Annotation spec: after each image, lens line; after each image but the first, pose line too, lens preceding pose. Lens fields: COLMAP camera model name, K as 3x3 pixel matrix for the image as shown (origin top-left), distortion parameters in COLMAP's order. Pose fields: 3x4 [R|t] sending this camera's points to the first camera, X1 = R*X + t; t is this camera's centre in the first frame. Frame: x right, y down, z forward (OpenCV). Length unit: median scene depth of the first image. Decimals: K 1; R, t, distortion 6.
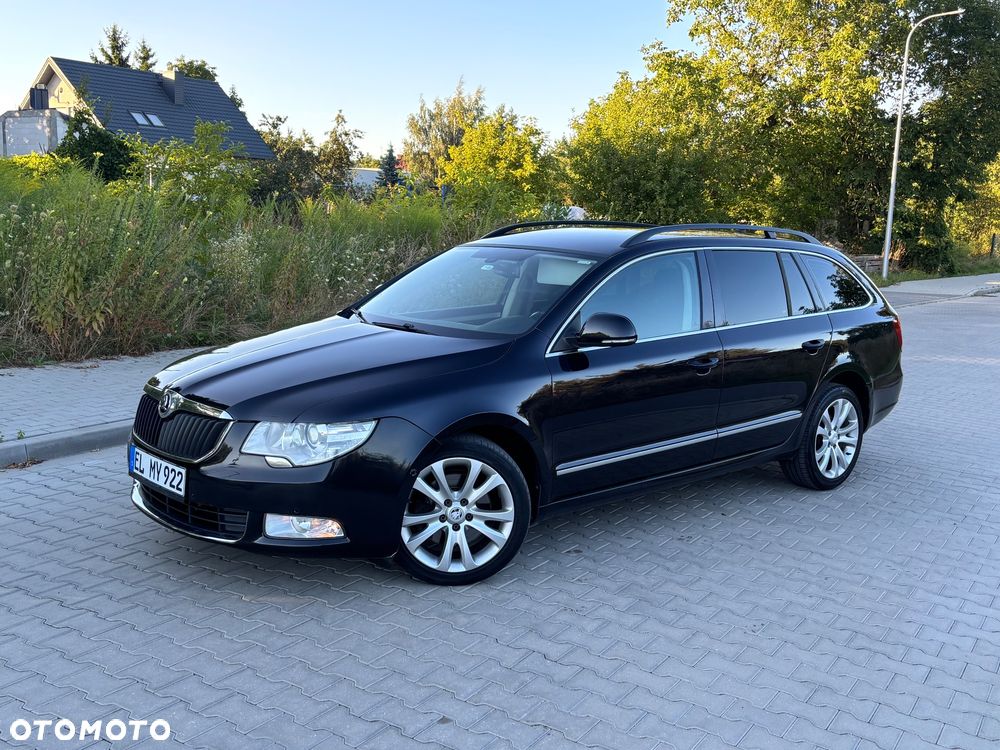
lens RADIAL K [[1011.7, 0, 515.2], [0, 1011.7, 376.8], [0, 0, 1]] dist [0.076743, -0.155045]
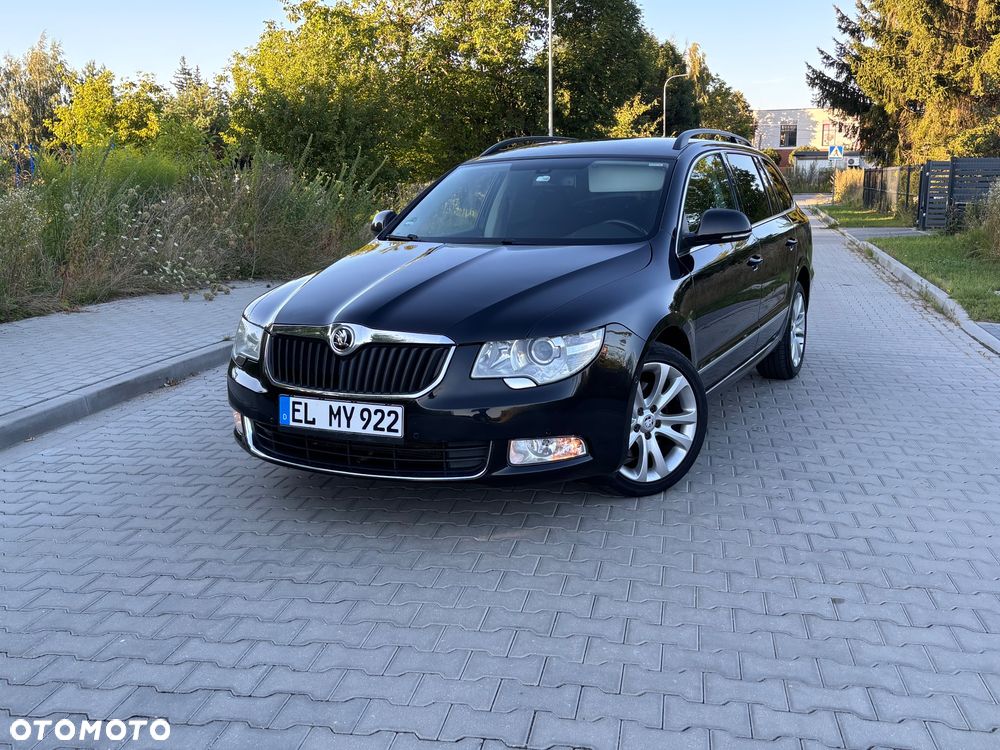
lens RADIAL K [[1011.4, 0, 505.0], [0, 1011.4, 375.6], [0, 0, 1]] dist [0.083012, -0.174651]
pose [[0.927412, -0.117678, 0.355048, -0.366038], [0.105058, 0.992961, 0.054692, 0.017308], [-0.358985, -0.013421, 0.933247, 0.103493]]
